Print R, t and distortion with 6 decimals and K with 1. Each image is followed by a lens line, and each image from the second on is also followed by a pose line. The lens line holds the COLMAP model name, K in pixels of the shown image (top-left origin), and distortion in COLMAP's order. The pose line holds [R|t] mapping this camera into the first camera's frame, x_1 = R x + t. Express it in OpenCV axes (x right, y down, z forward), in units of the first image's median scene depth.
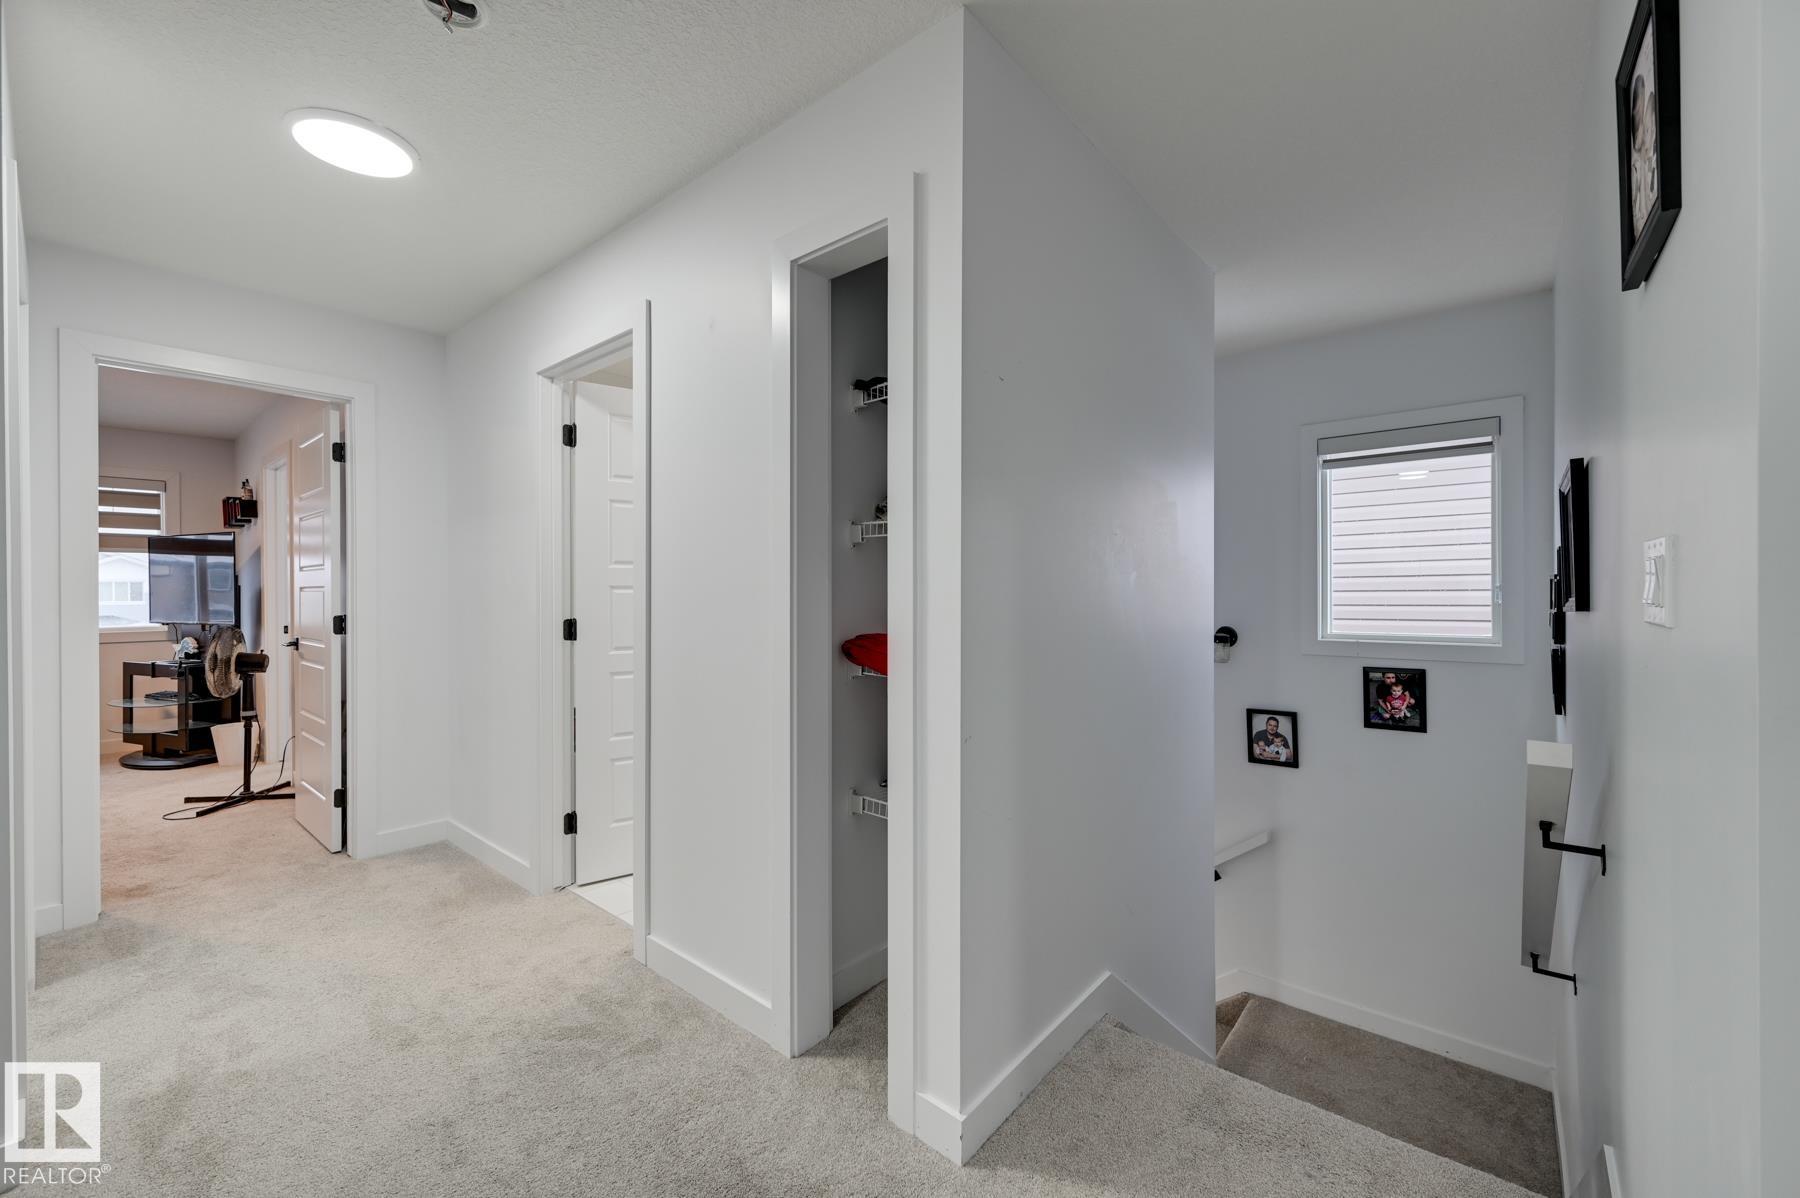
lens RADIAL K [[712.6, 0, 900.0], [0, 712.6, 599.0], [0, 0, 1]] dist [-0.000490, 0.000181]
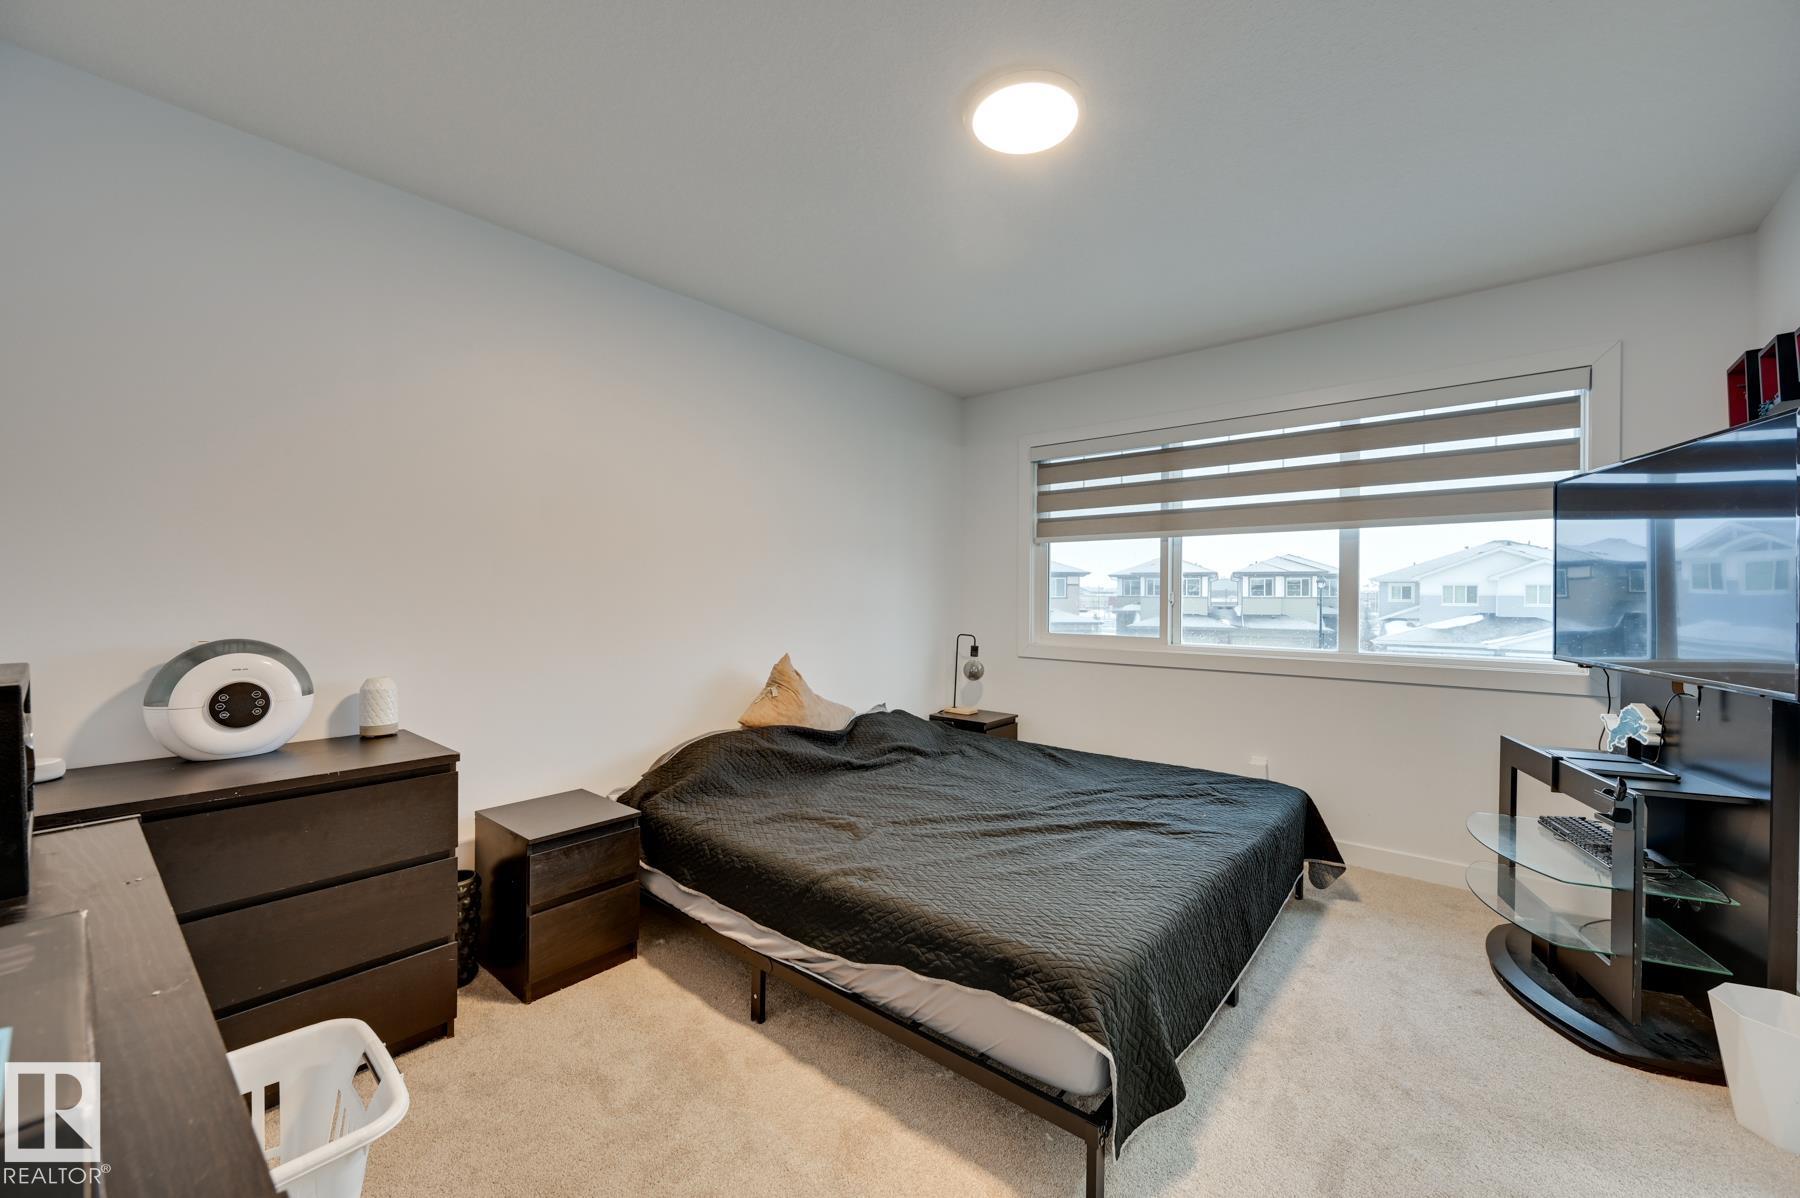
lens RADIAL K [[705.6, 0, 903.5], [0, 705.6, 599.0], [0, 0, 1]] dist [-0.001760, 0.000637]
pose [[0.000392, 0.011076, -0.999939, -0.584988], [-0.006959, 0.999914, 0.011073, -0.010018], [0.999976, 0.006954, 0.000469, 0.566937]]
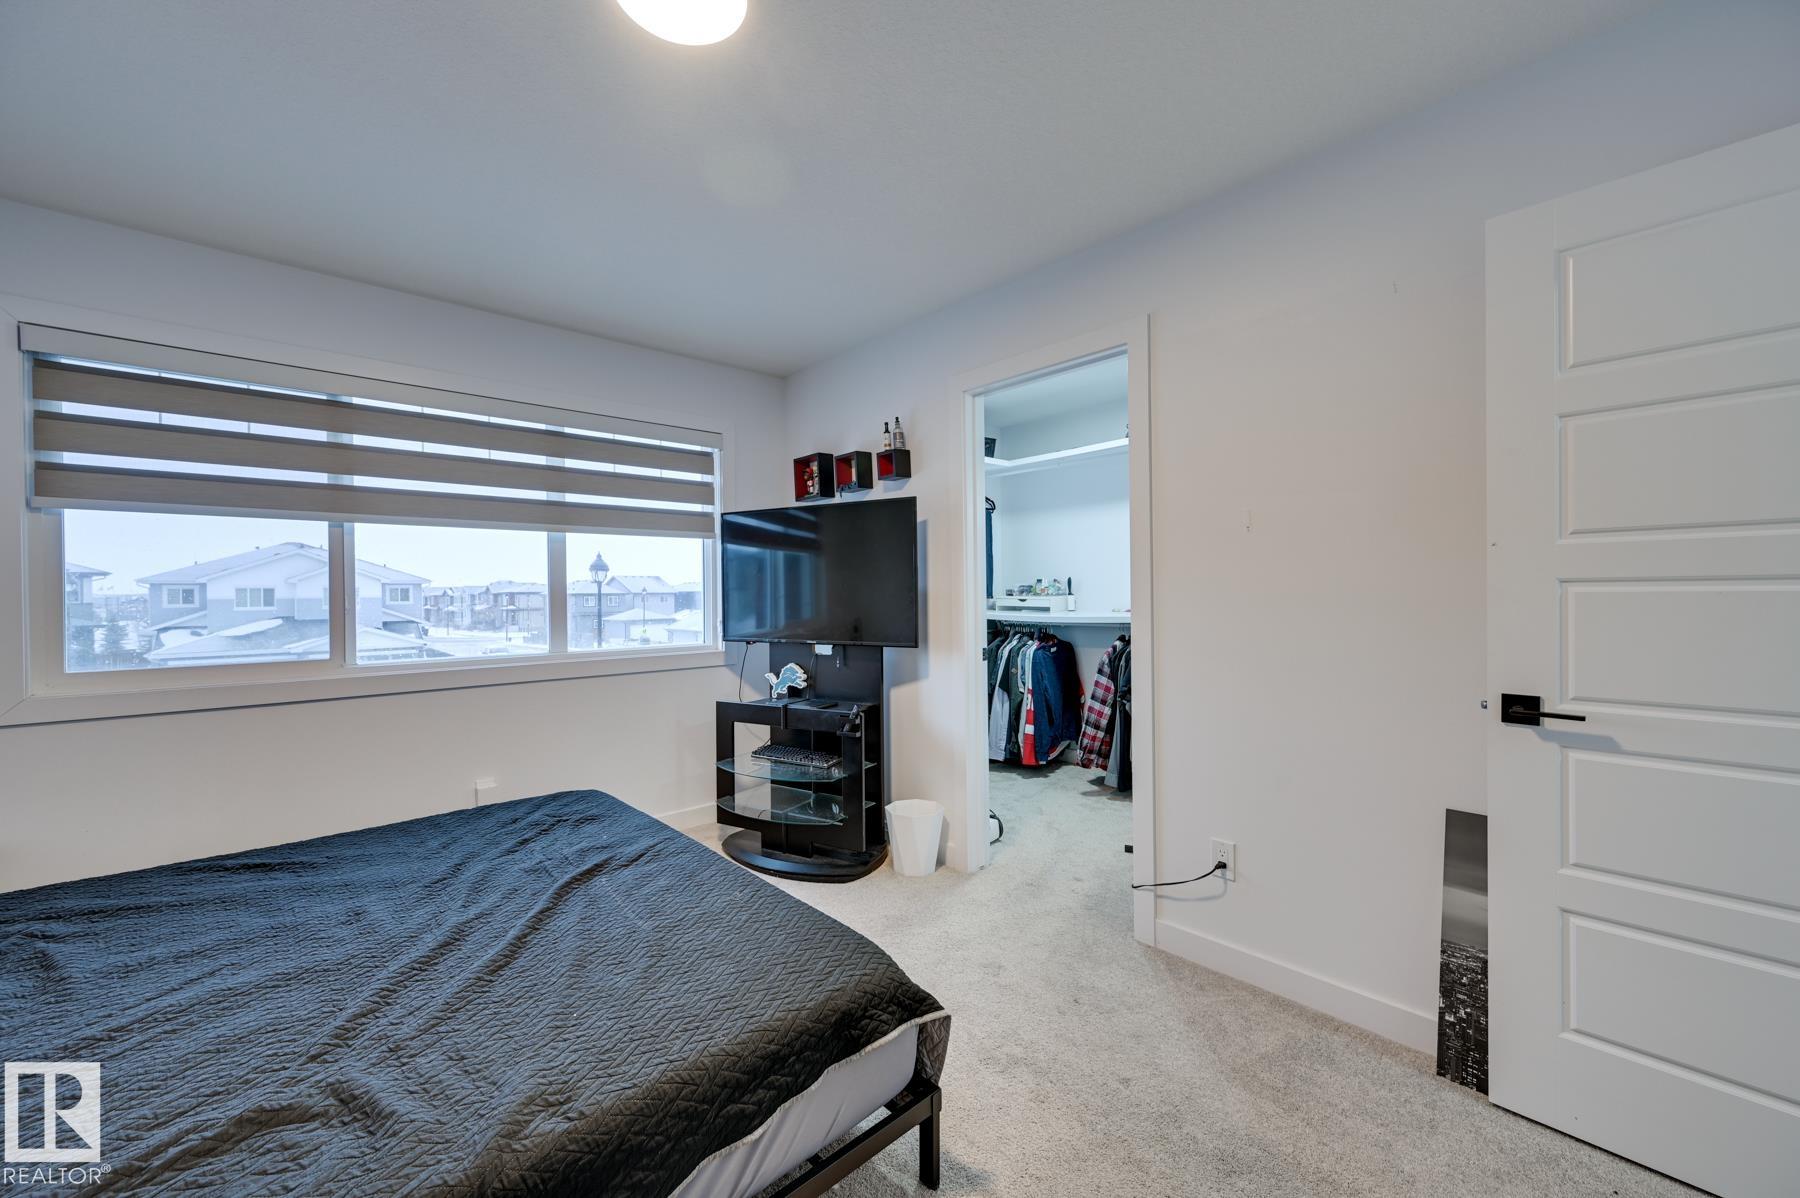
lens RADIAL K [[705.6, 0, 903.5], [0, 705.6, 599.0], [0, 0, 1]] dist [-0.001760, 0.000637]
pose [[0.991051, -0.004947, -0.133390, -0.810796], [0.005848, 0.999963, 0.006363, -0.009630], [0.133353, -0.007086, 0.991043, 0.368873]]
